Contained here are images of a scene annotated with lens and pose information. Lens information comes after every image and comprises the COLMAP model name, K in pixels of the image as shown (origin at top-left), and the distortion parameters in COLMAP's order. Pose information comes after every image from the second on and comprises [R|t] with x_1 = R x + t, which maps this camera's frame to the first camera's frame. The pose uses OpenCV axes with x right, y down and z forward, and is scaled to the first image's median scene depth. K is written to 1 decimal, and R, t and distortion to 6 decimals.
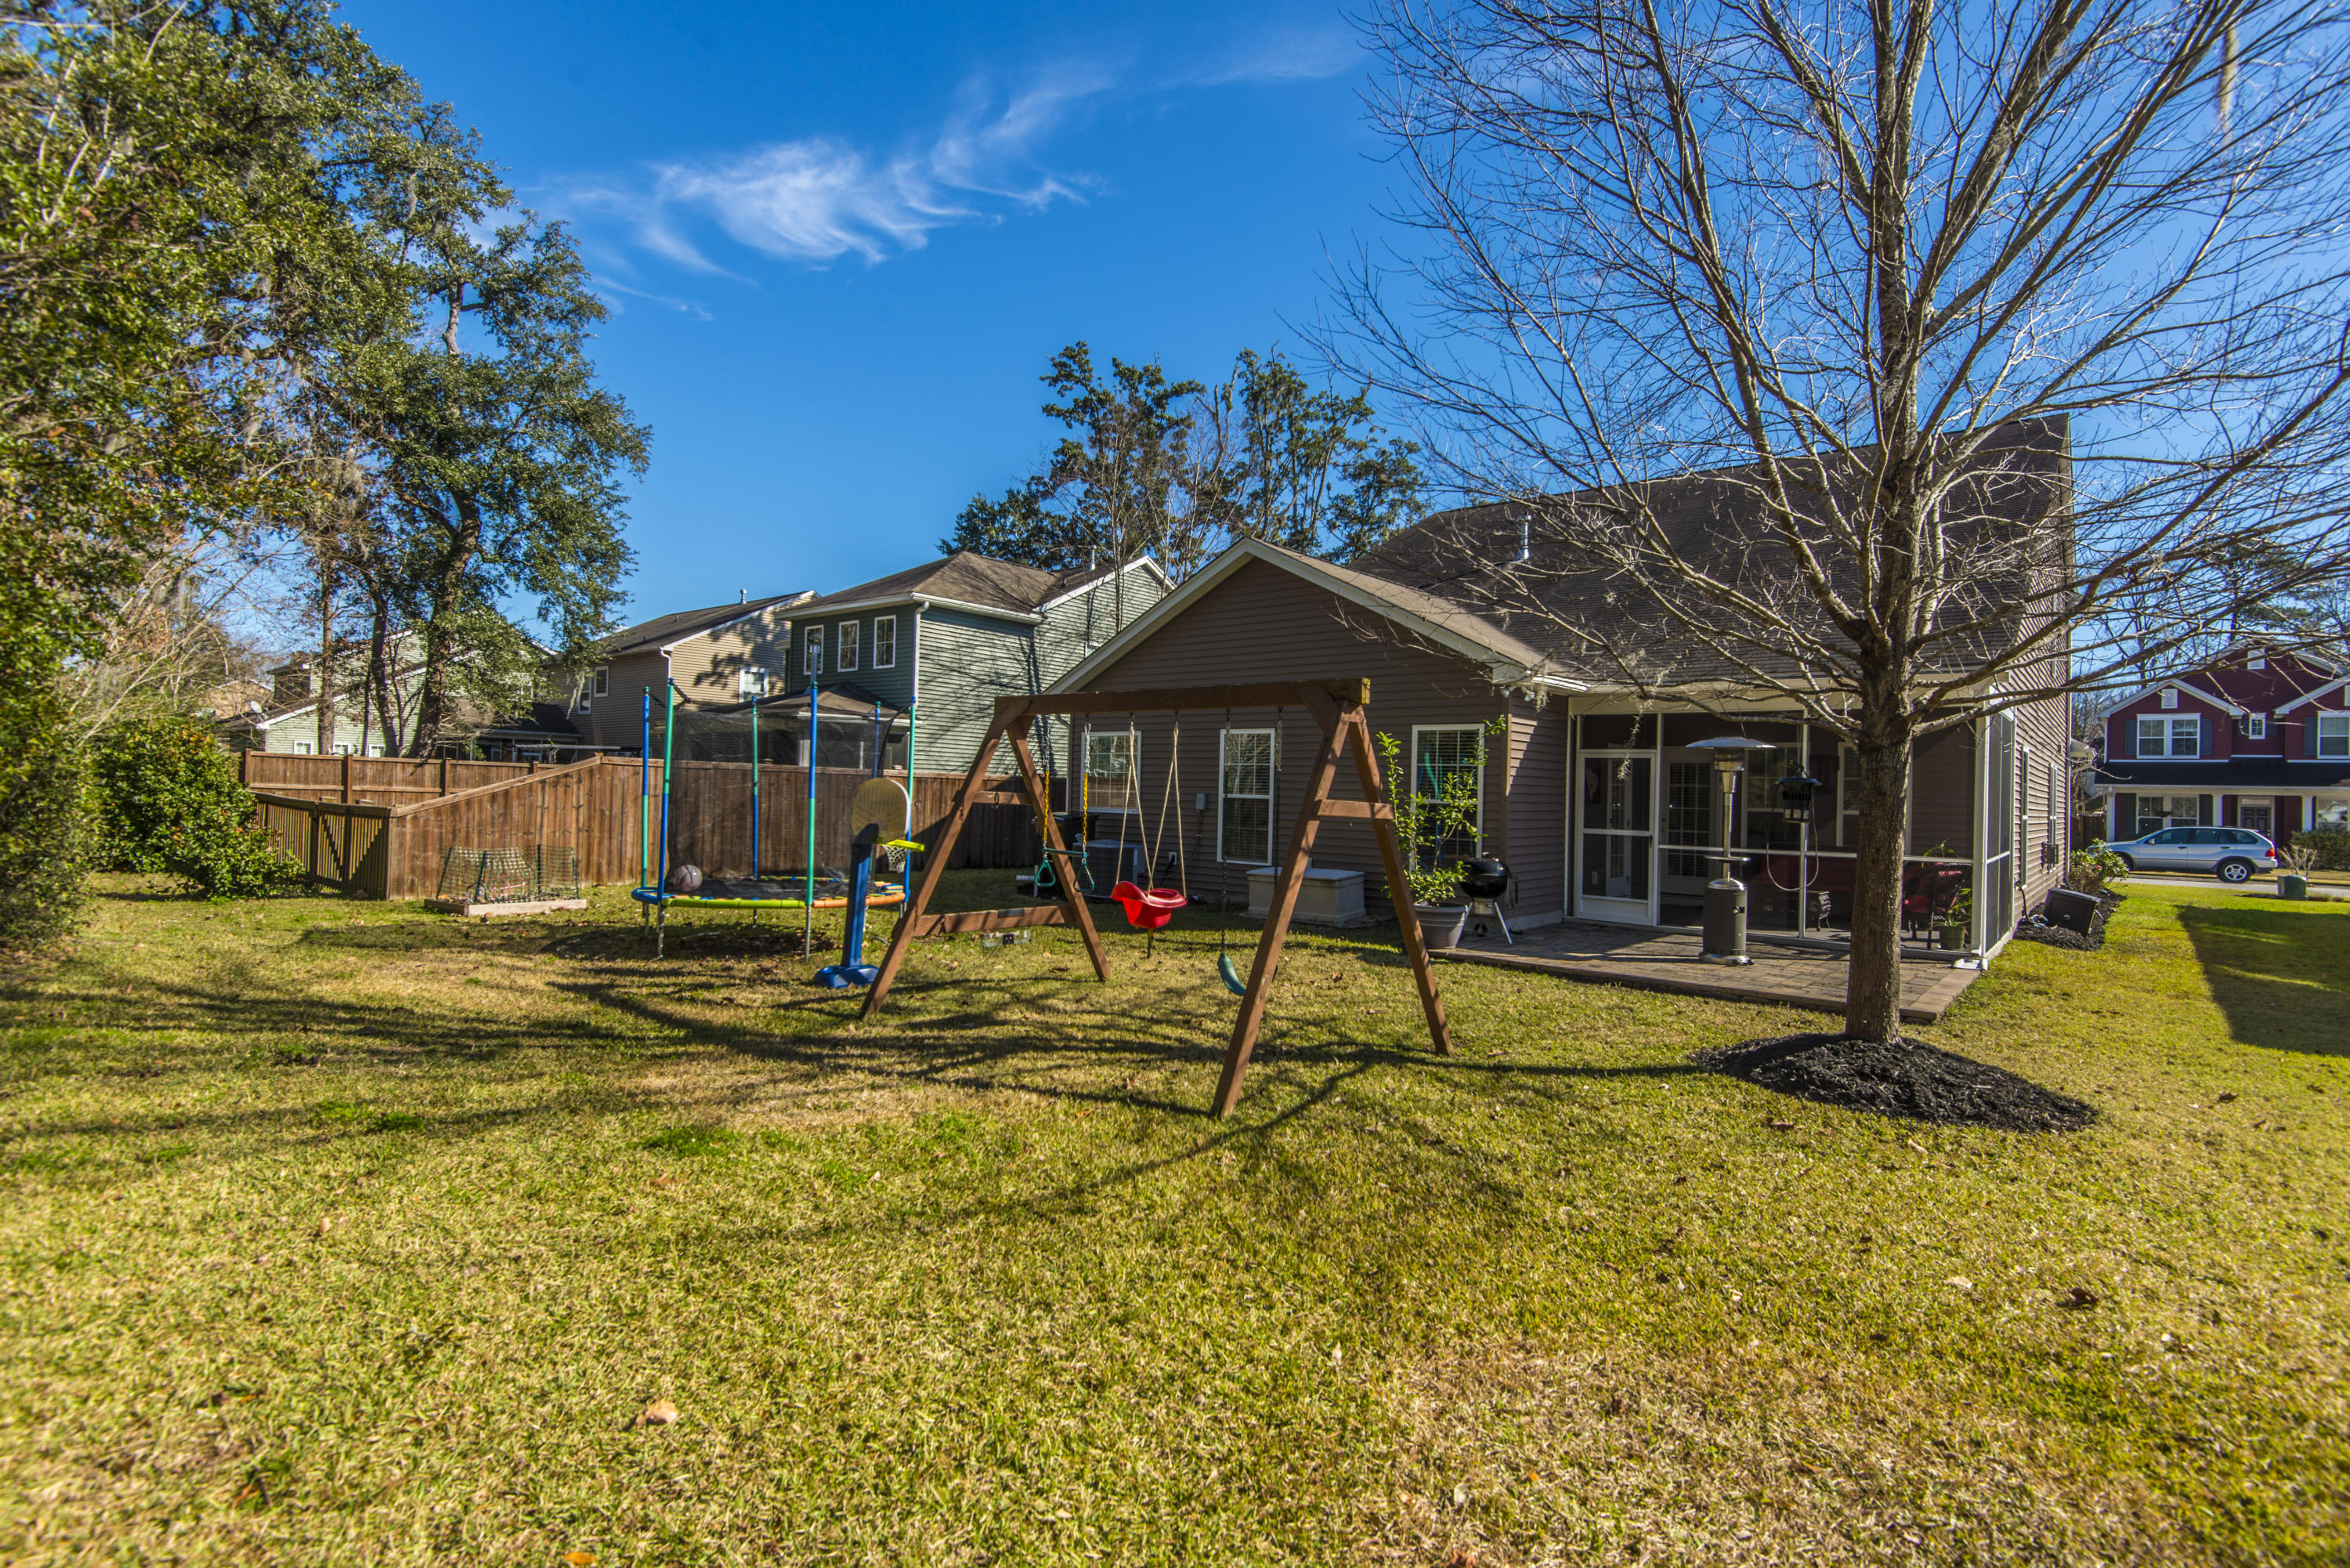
lens RADIAL K [[1130.6, 0, 1164.2], [0, 1130.6, 781.4], [0, 0, 1]] dist [0.006621, -0.005358]
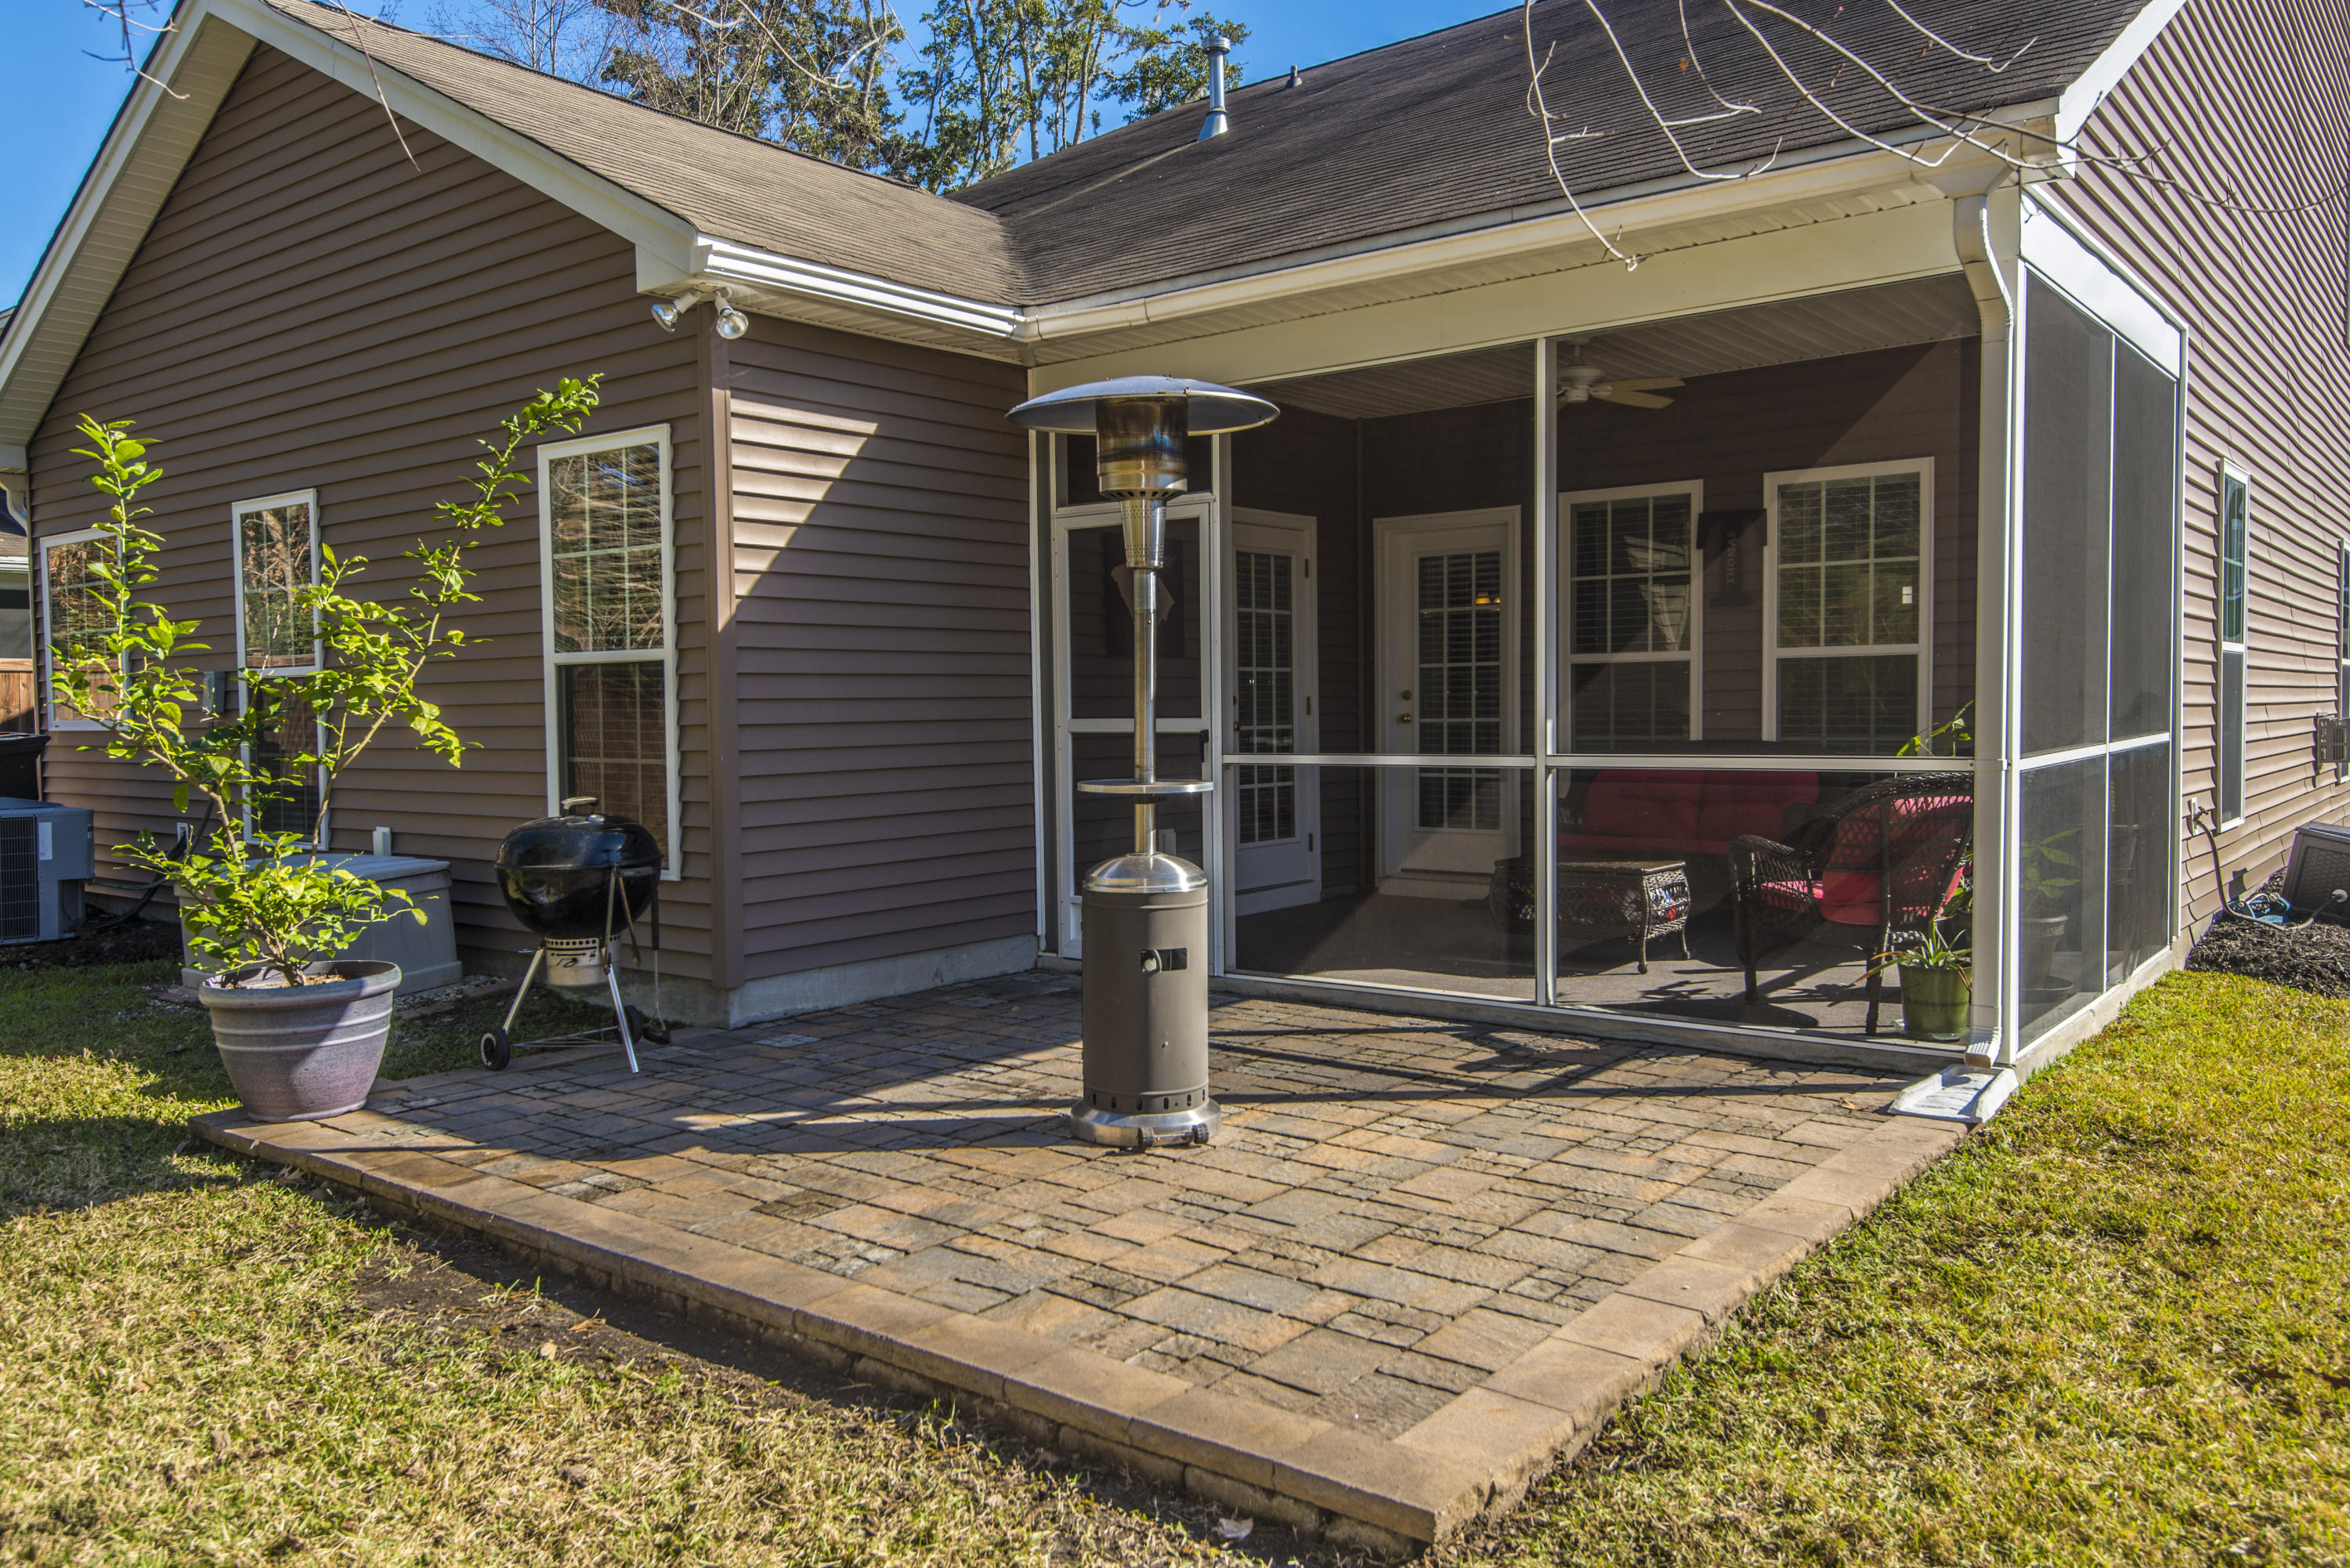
lens RADIAL K [[1736.2, 0, 1179.5], [0, 1736.2, 776.3], [0, 0, 1]] dist [-0.006028, -0.003678]
pose [[0.998728, -0.041334, 0.028871, 0.397346], [0.039945, 0.998089, 0.047141, 0.035373], [-0.030764, -0.045928, 0.998471, 0.435712]]
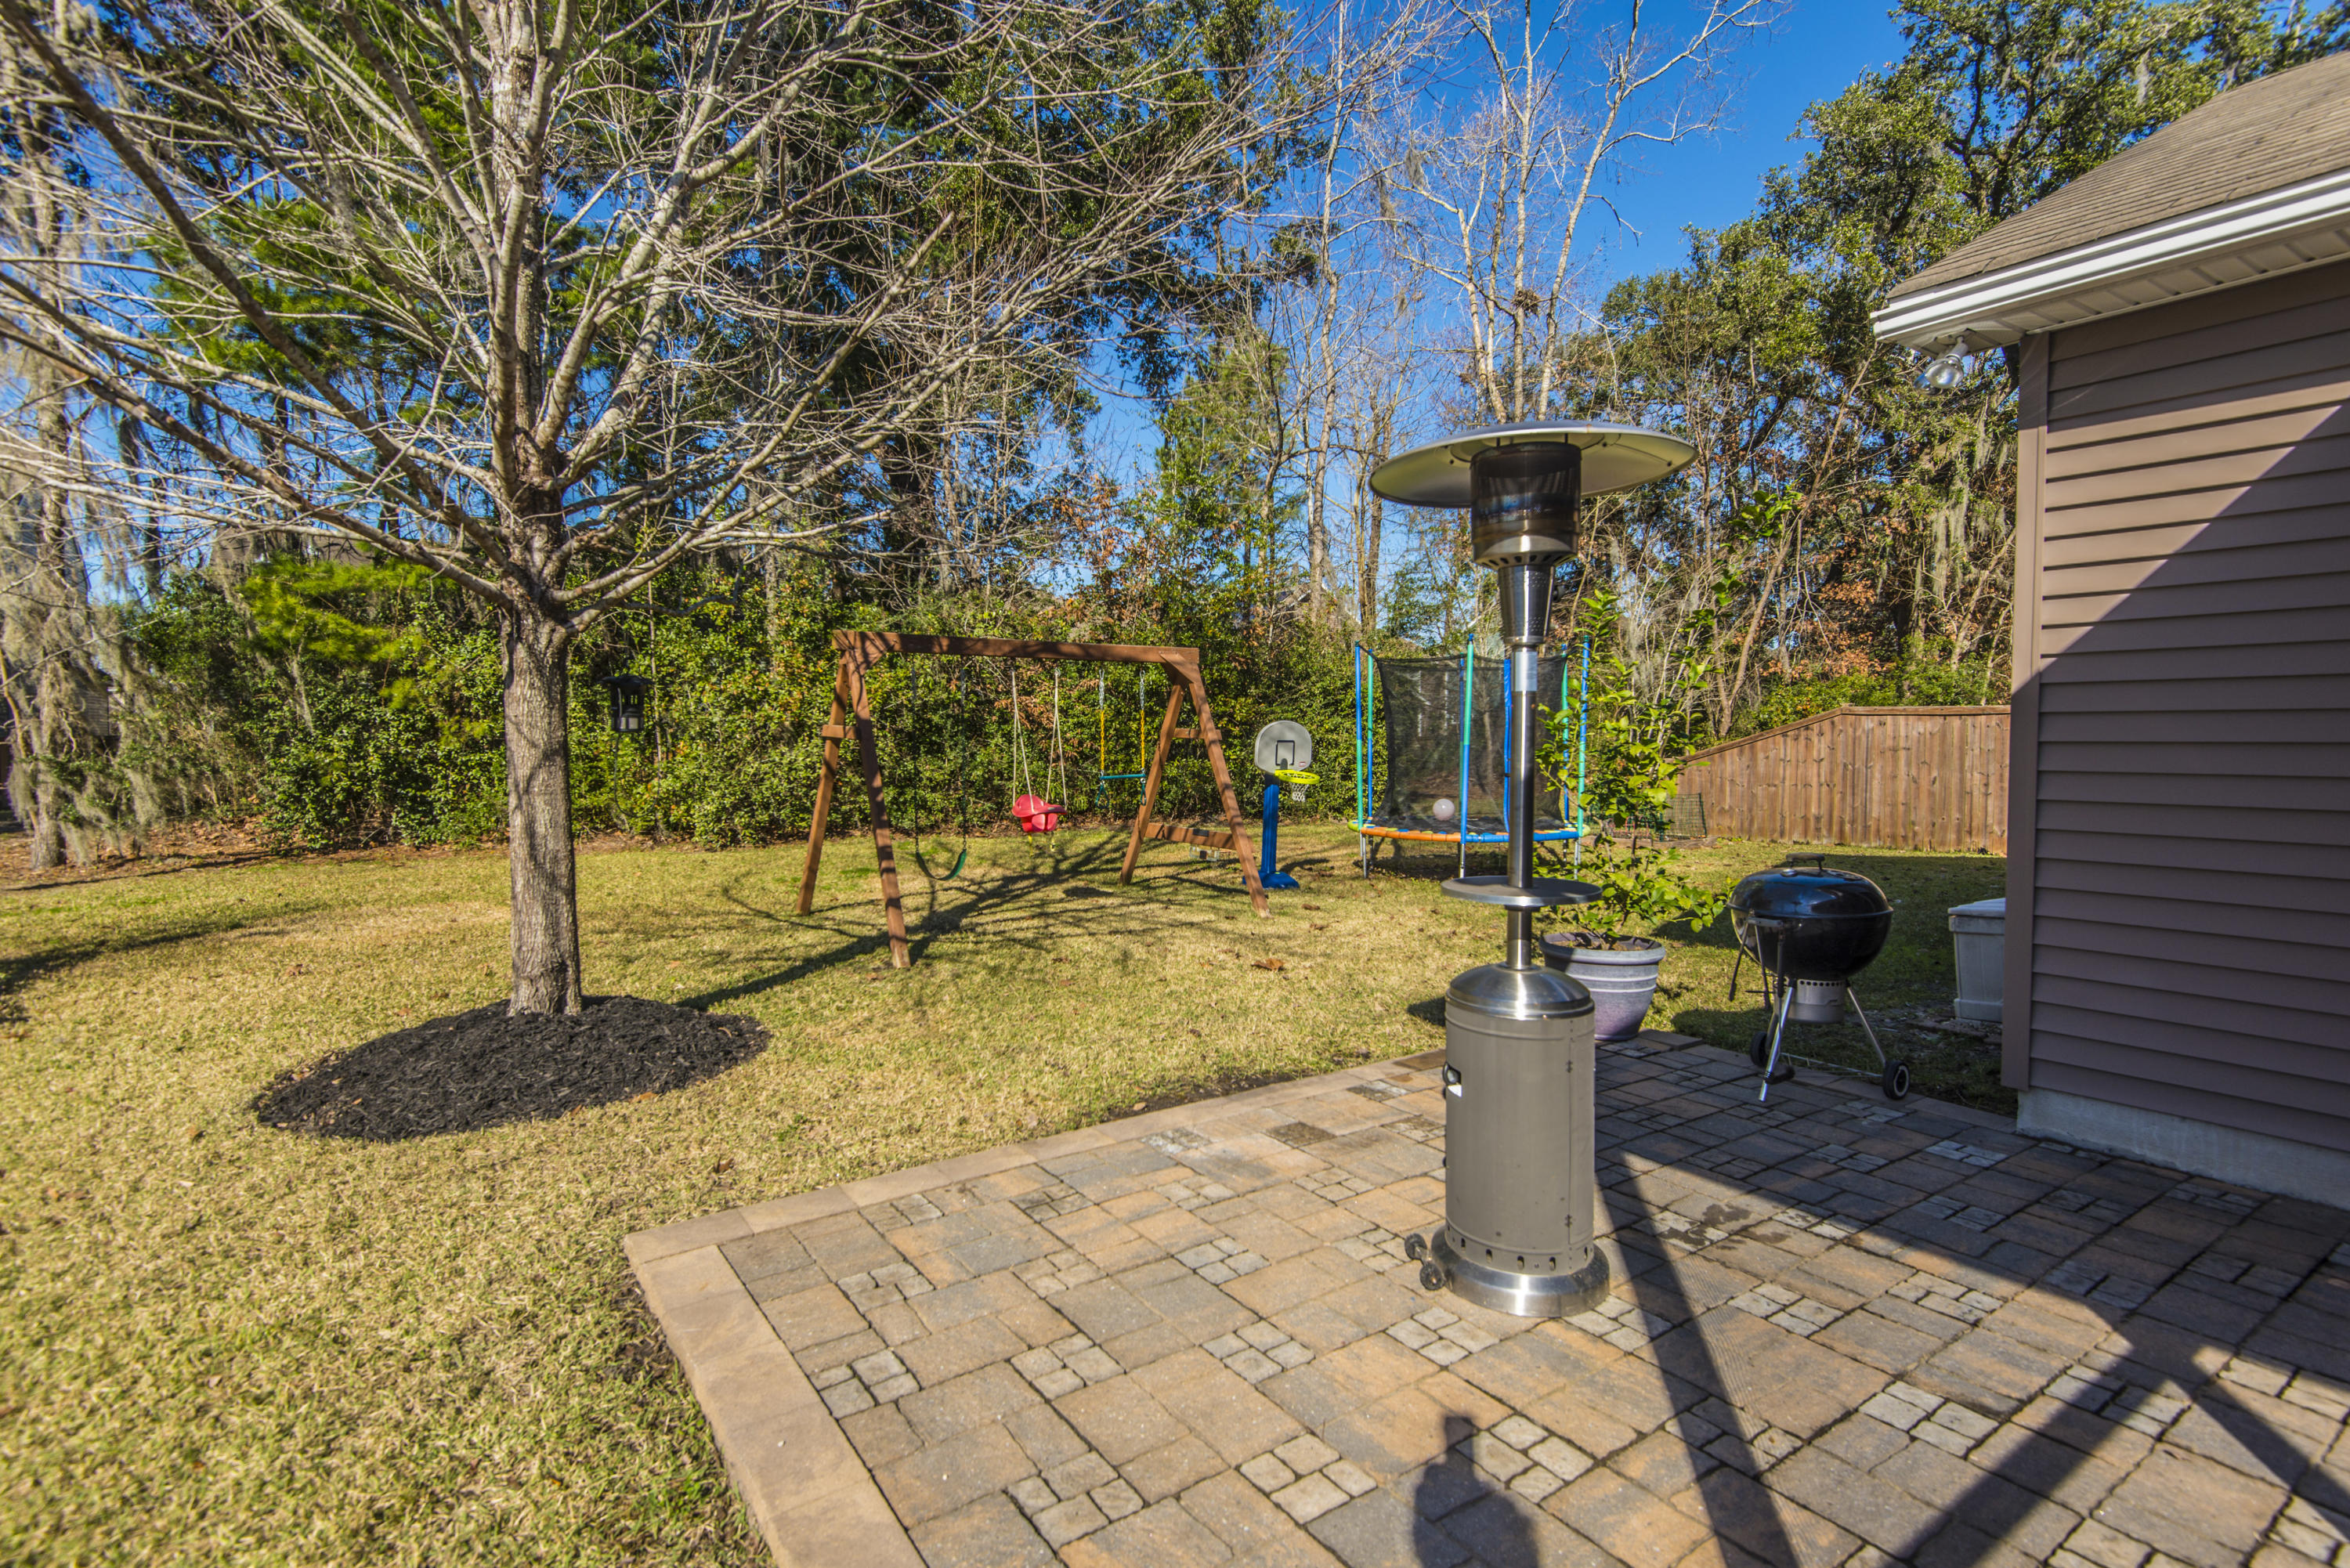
lens RADIAL K [[1130.6, 0, 1181.2], [0, 1130.6, 786.0], [0, 0, 1]] dist [0.006621, -0.005358]
pose [[-0.257450, 0.008944, -0.966250, 0.627520], [-0.009445, 0.999886, 0.011772, 0.034407], [0.966246, 0.012157, -0.257336, 0.808683]]
